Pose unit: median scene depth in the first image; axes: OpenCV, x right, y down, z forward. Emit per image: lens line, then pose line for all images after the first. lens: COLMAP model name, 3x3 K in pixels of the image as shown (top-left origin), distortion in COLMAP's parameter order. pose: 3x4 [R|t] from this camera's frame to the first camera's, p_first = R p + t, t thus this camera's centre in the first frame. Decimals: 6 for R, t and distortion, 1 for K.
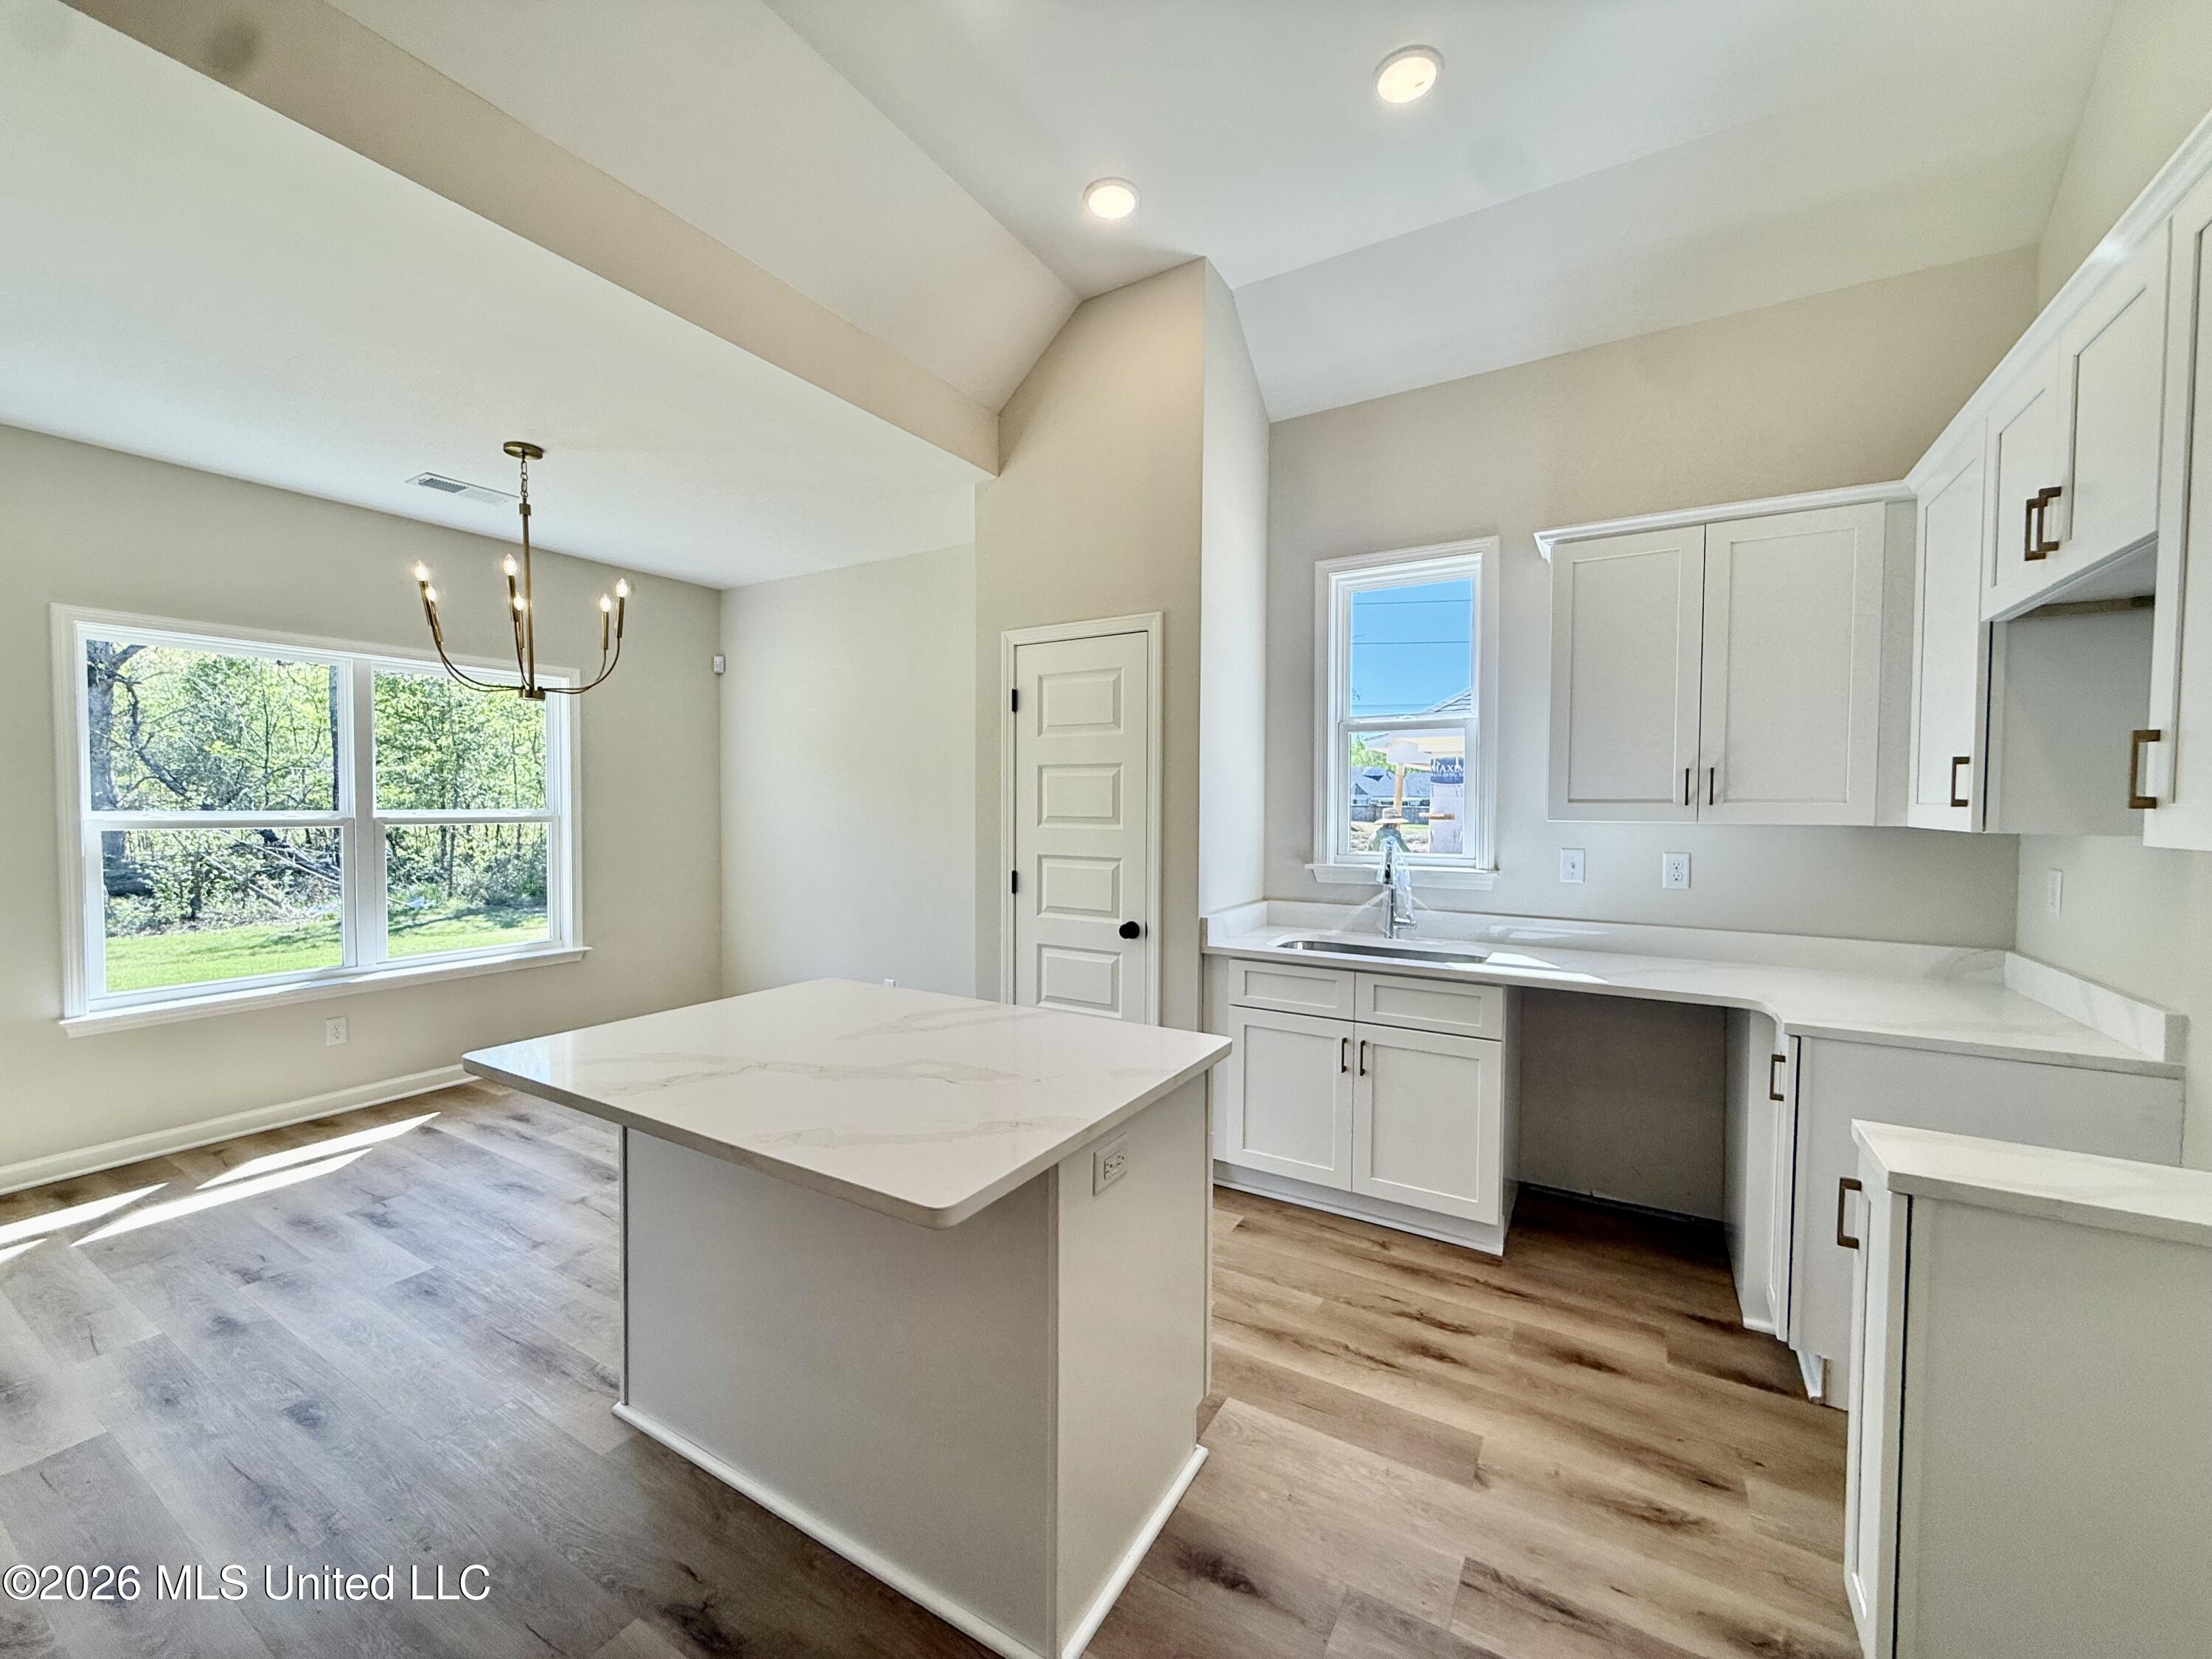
lens RADIAL K [[879.5, 0, 1097.5], [0, 879.5, 831.7], [0, 0, 1]] dist [-0.001822, 0.000202]
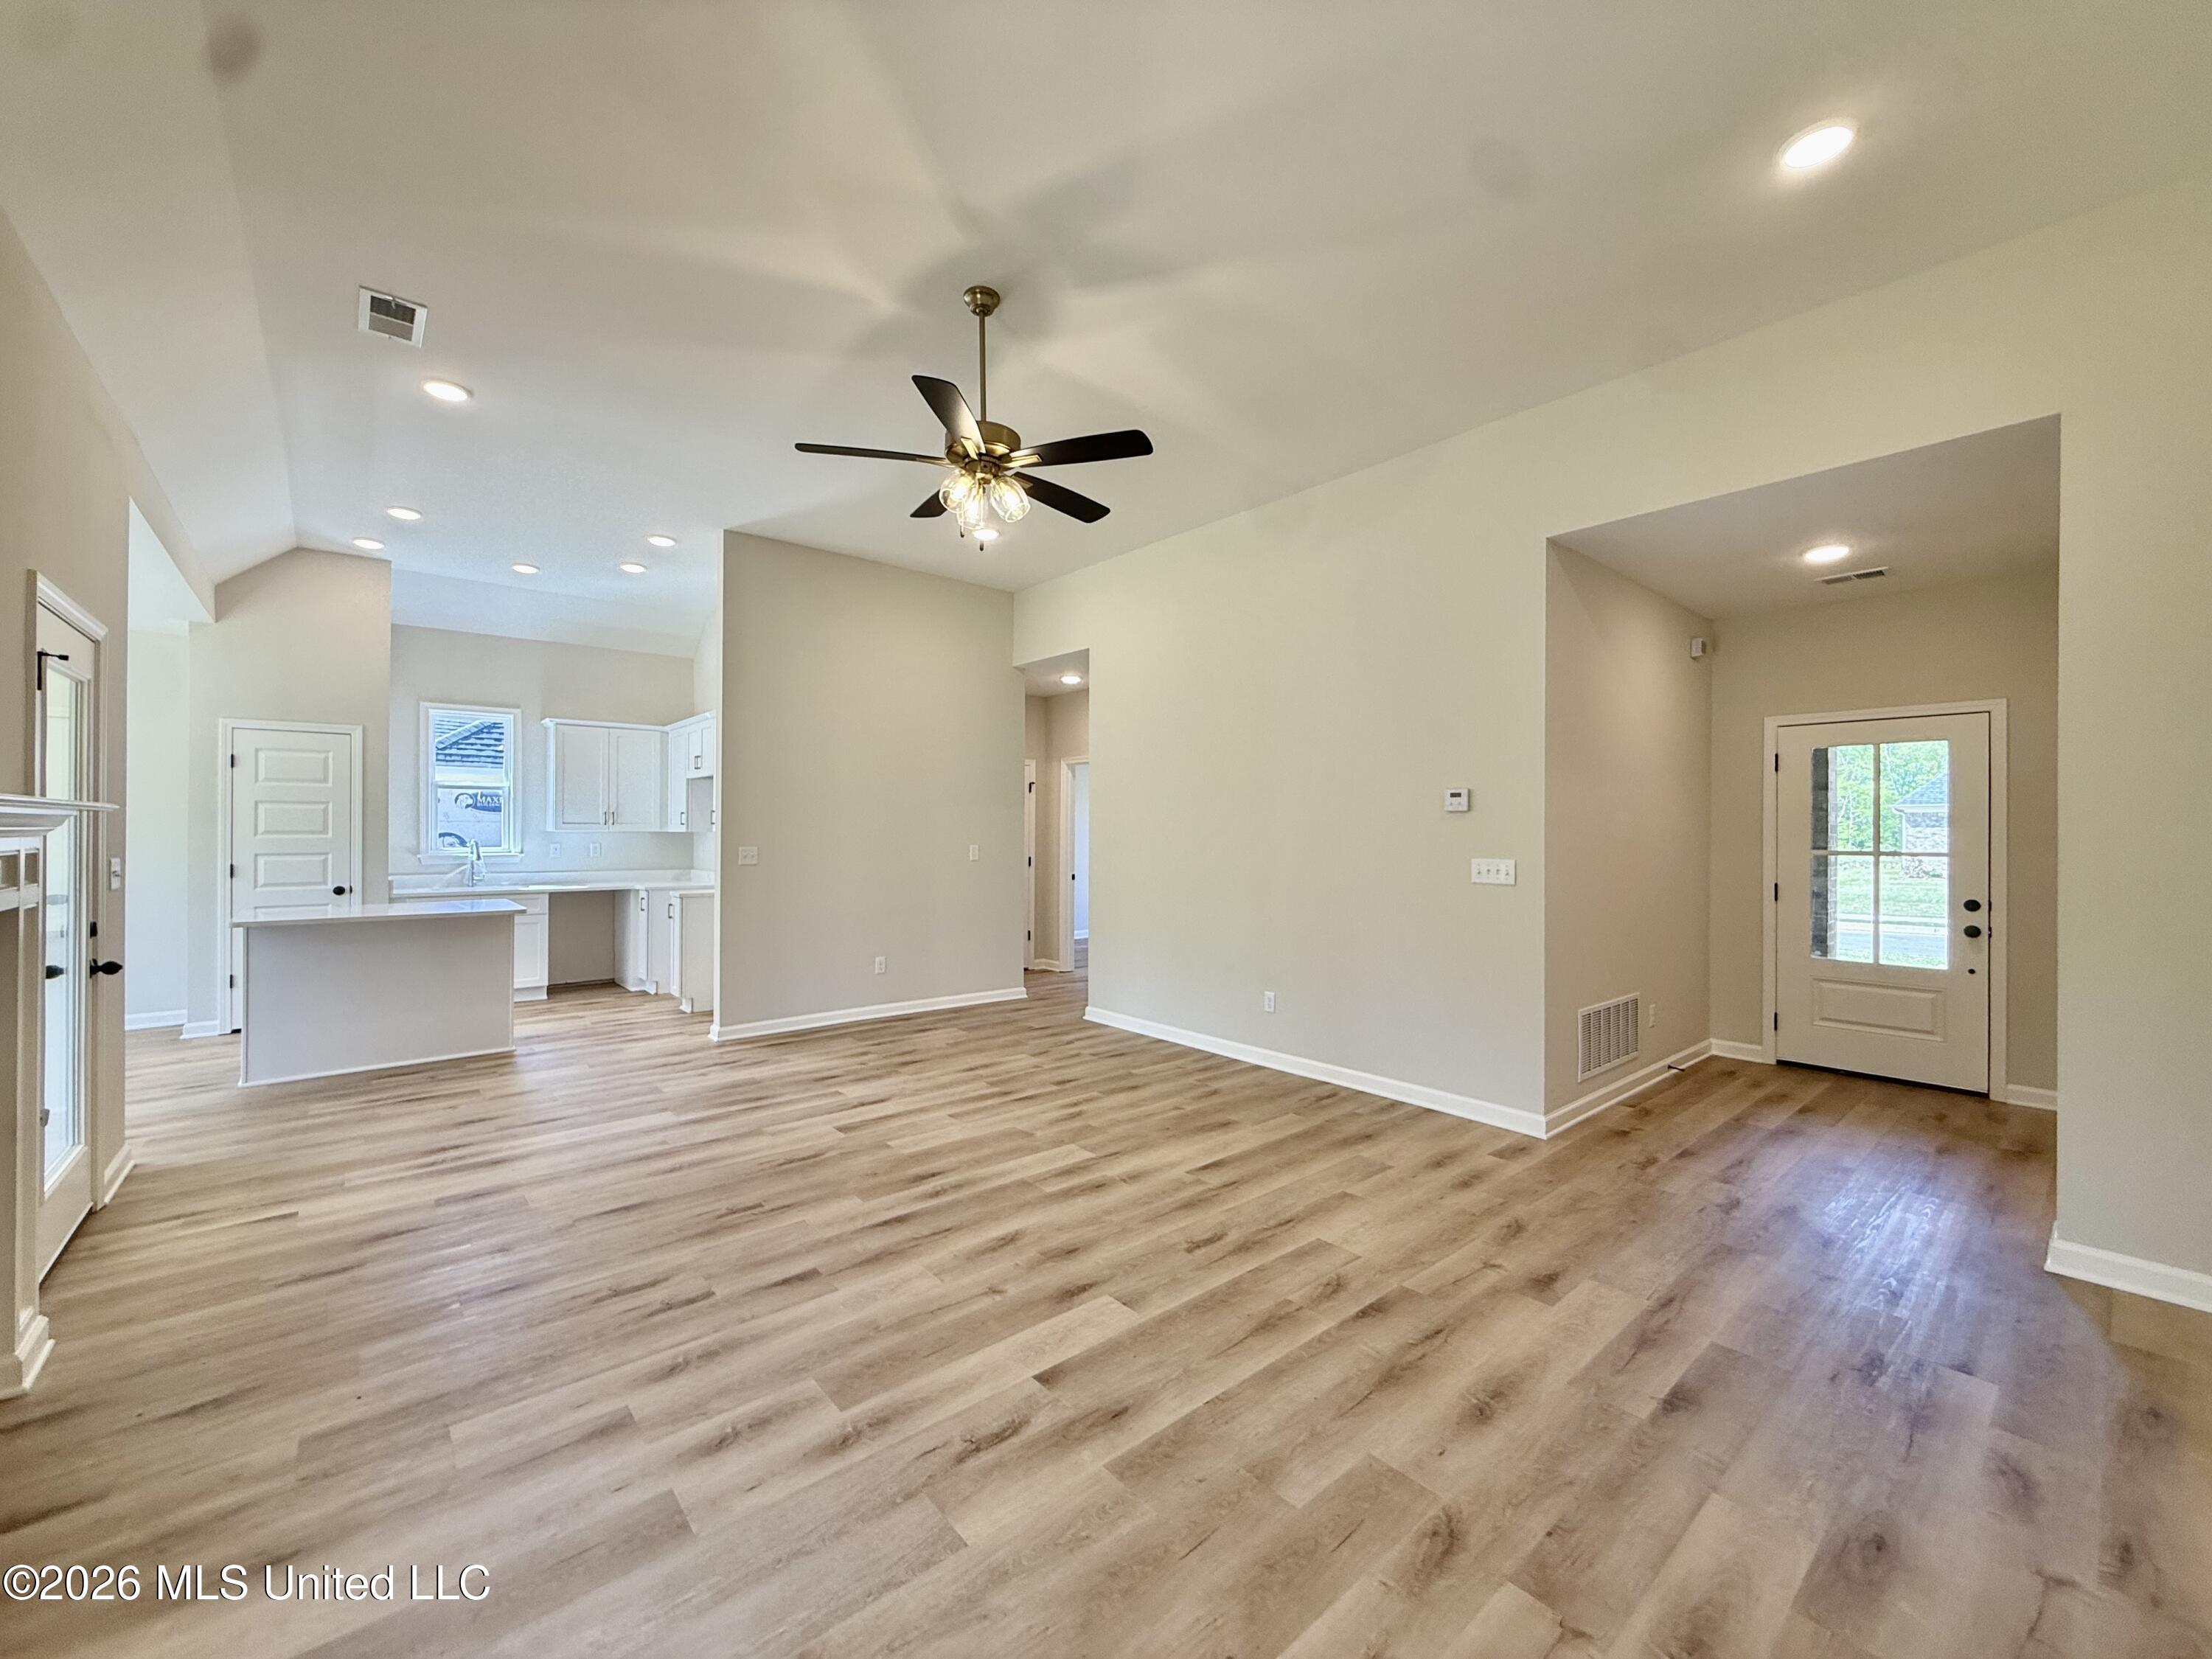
lens RADIAL K [[879.5, 0, 1095.6], [0, 879.5, 832.4], [0, 0, 1]] dist [-0.001822, 0.000202]
pose [[0.319116, -0.007115, 0.947689, -1.263104], [0.026852, 0.999638, -0.001536, 0.034349], [-0.947335, 0.025938, 0.319191, -1.174447]]
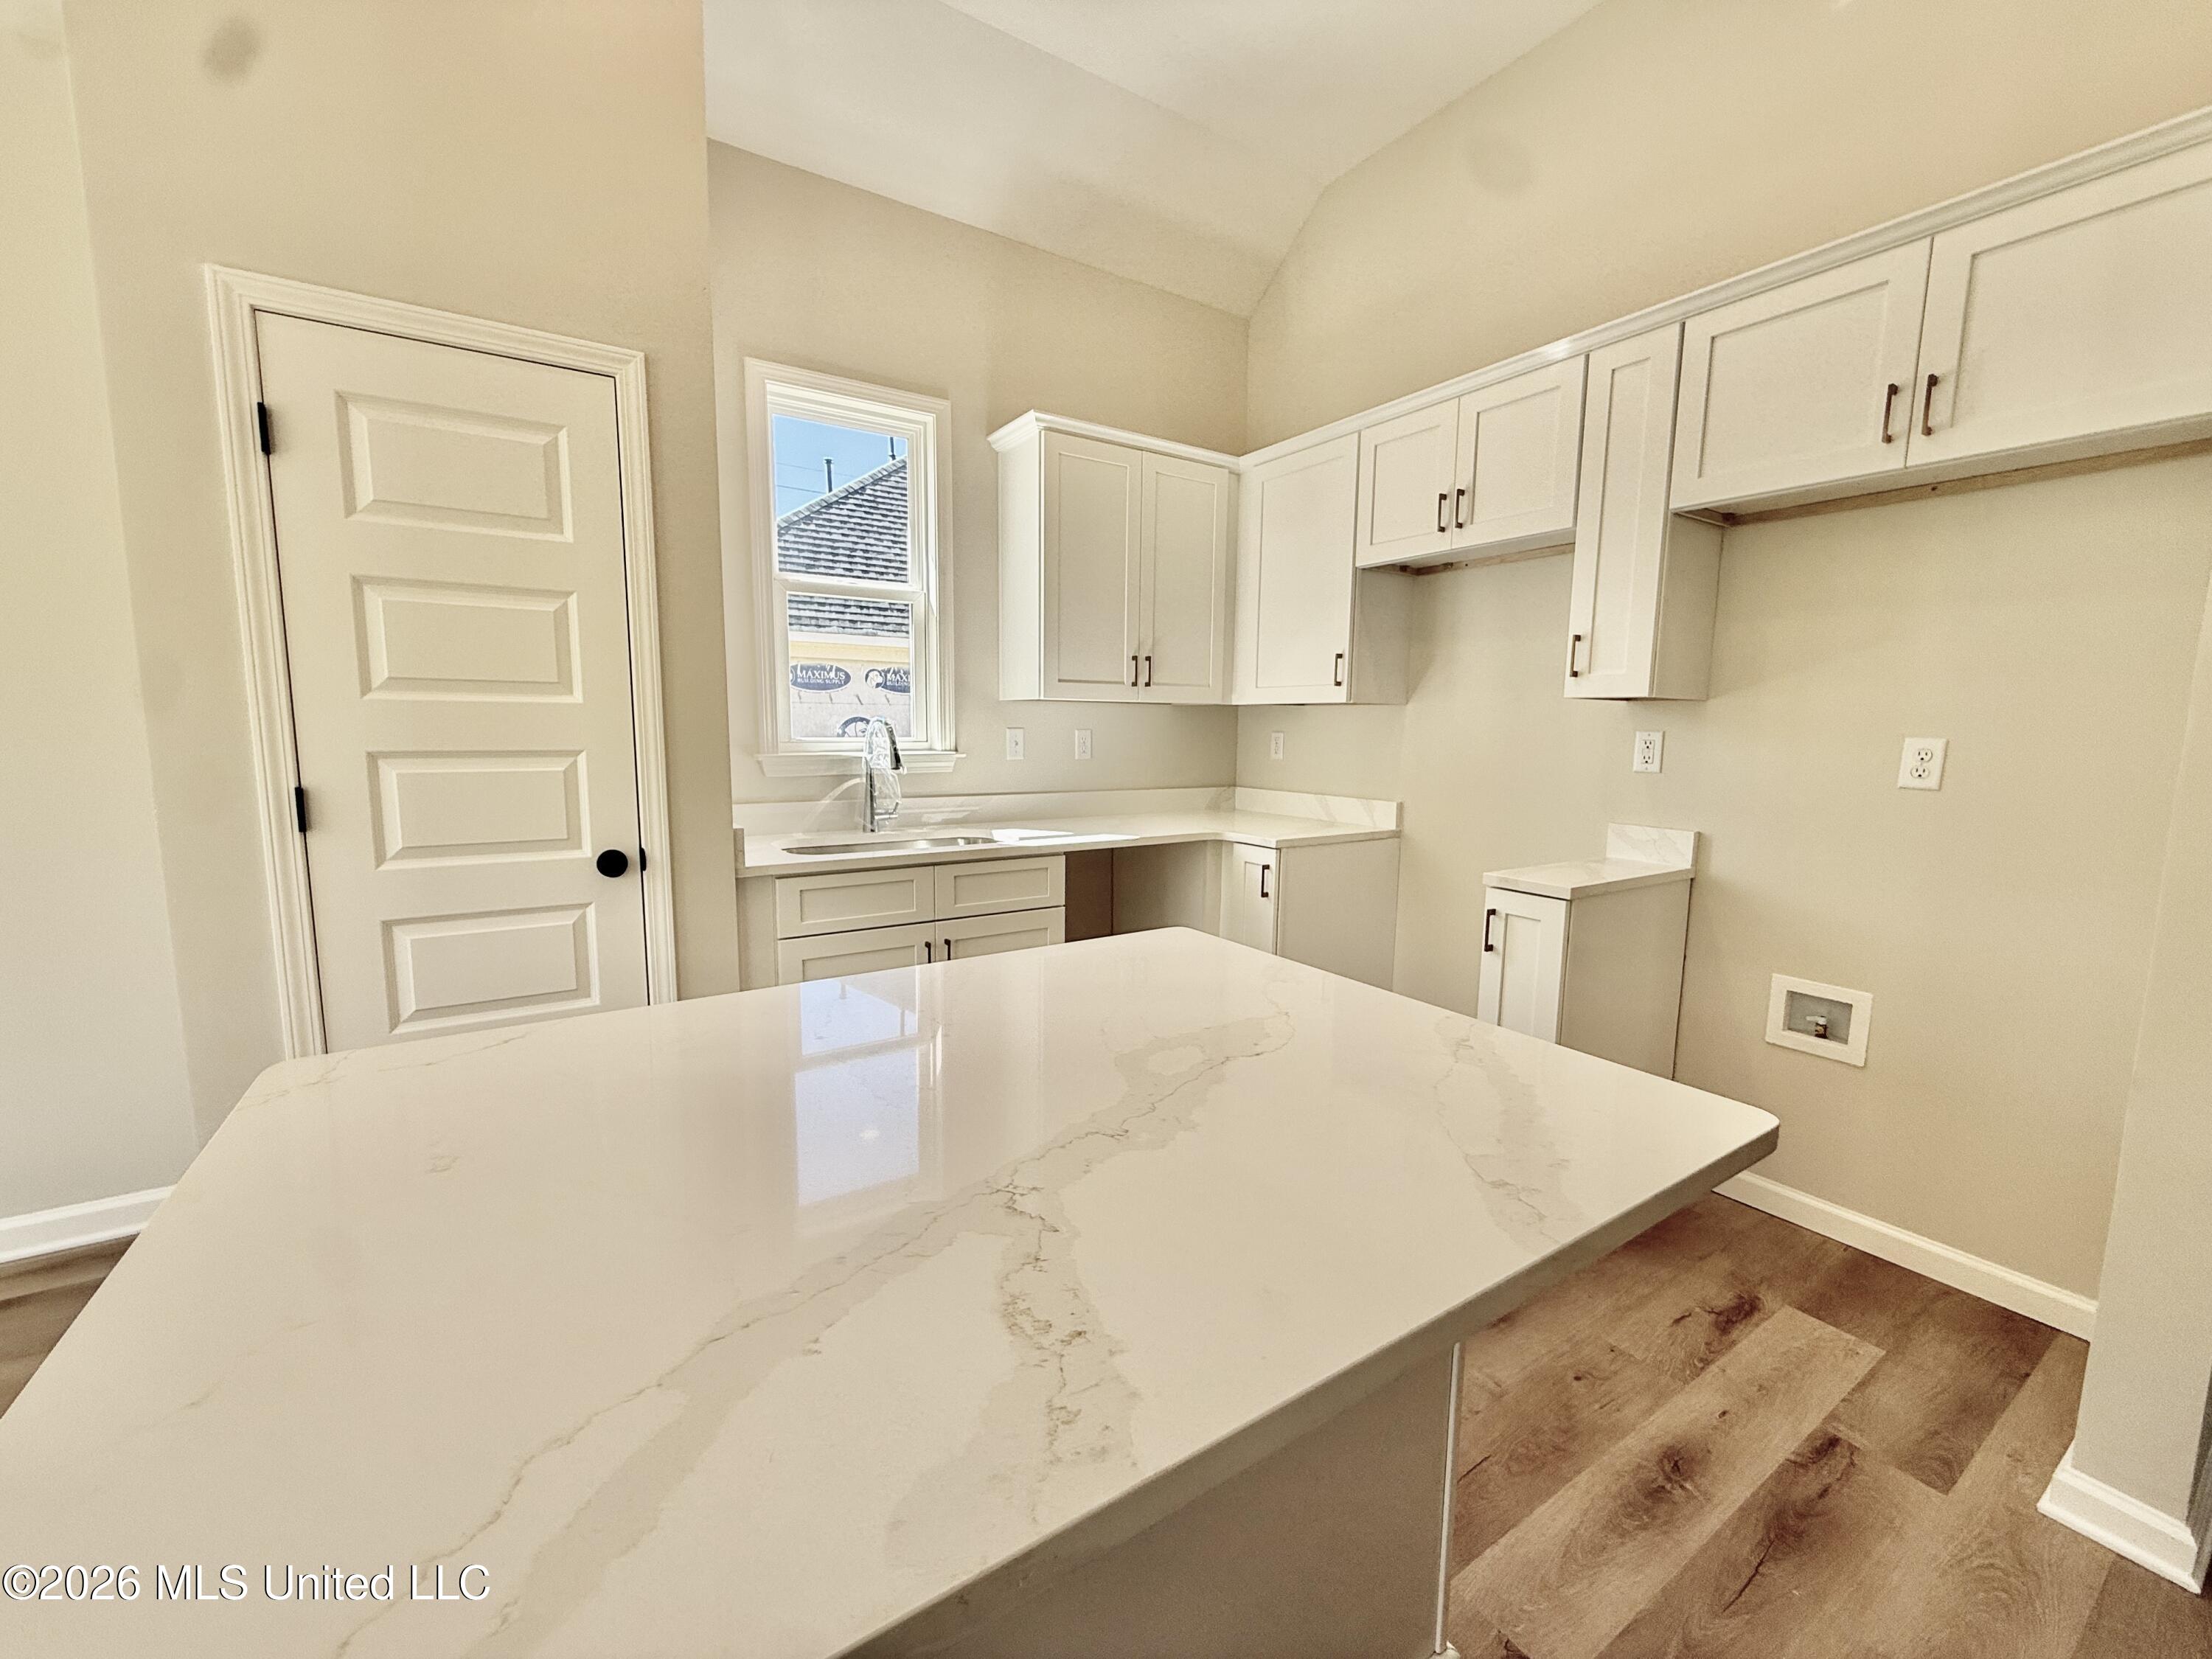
lens RADIAL K [[879.5, 0, 1097.7], [0, 879.5, 832.0], [0, 0, 1]] dist [-0.001822, 0.000202]
pose [[0.436262, -0.110099, 0.893059, -0.382528], [0.023228, 0.993533, 0.111139, 0.027893], [-0.899520, -0.027742, 0.435998, 0.421358]]
